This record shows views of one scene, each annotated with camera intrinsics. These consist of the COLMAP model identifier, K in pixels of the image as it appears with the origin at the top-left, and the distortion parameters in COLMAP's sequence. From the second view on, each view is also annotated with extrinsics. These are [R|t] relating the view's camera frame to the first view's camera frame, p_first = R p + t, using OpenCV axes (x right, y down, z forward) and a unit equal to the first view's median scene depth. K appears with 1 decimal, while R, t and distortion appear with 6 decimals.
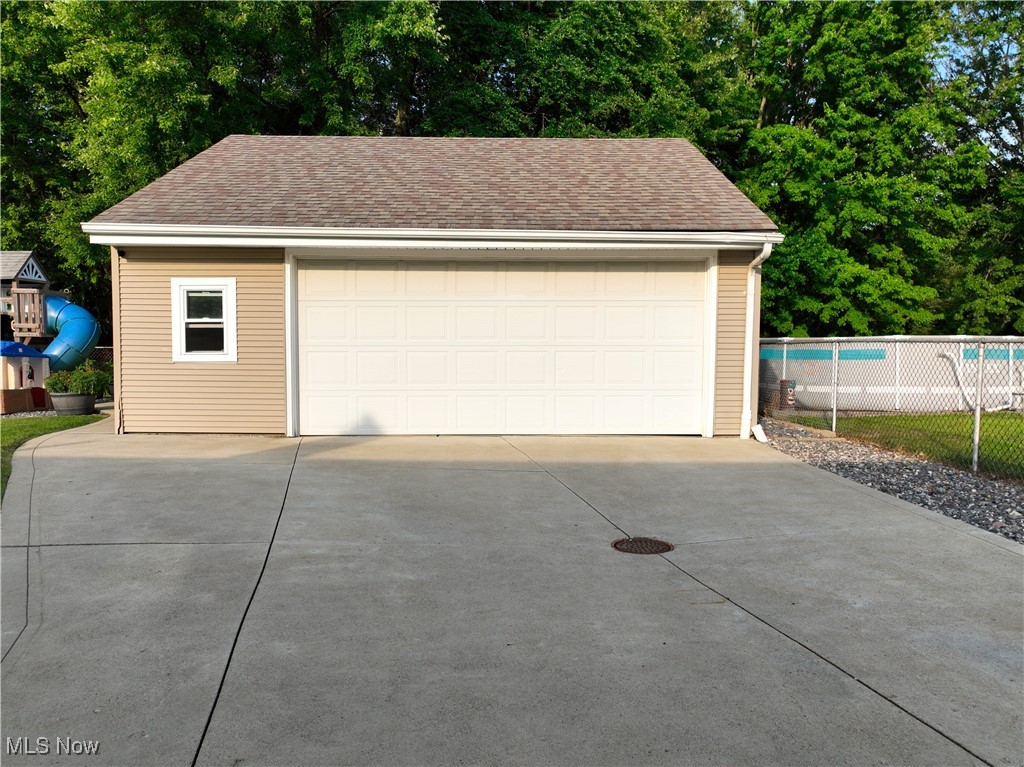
lens RADIAL K [[722.4, 0, 512.9], [0, 722.4, 386.9], [0, 0, 1]] dist [-0.008274, 0.021779]
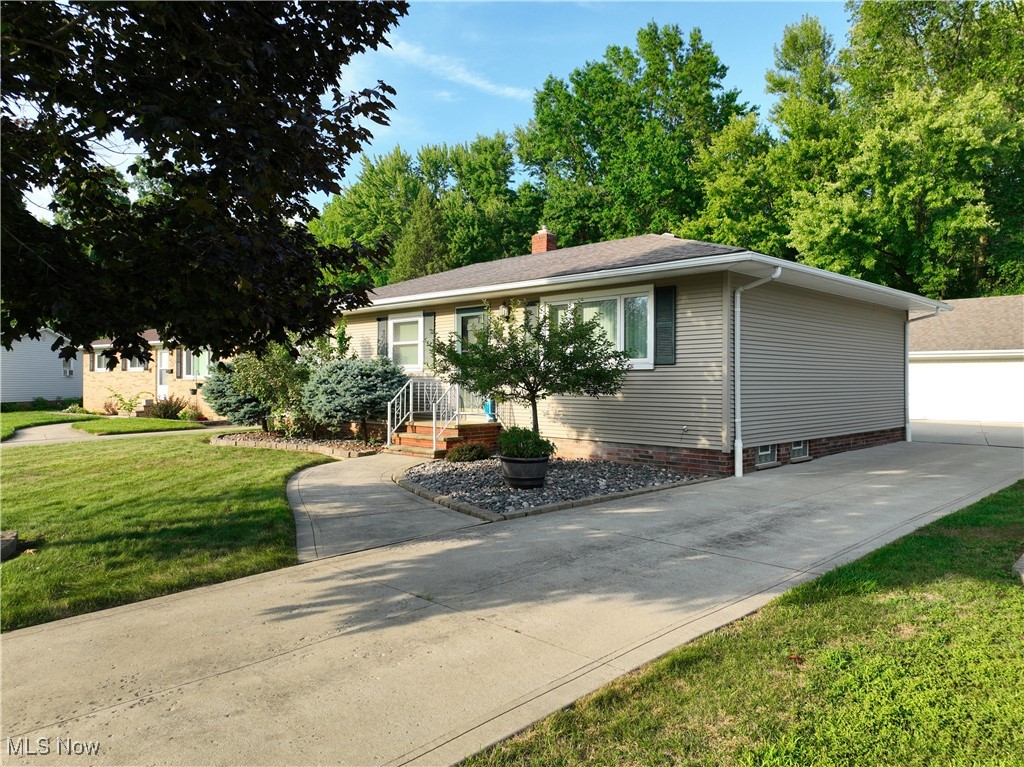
lens RADIAL K [[722.4, 0, 517.6], [0, 722.4, 383.7], [0, 0, 1]] dist [-0.008274, 0.021779]
pose [[0.704579, -0.004600, -0.709610, 0.364395], [-0.045042, 0.997673, -0.051190, 0.075364], [0.708194, 0.068030, 0.702732, -1.154960]]
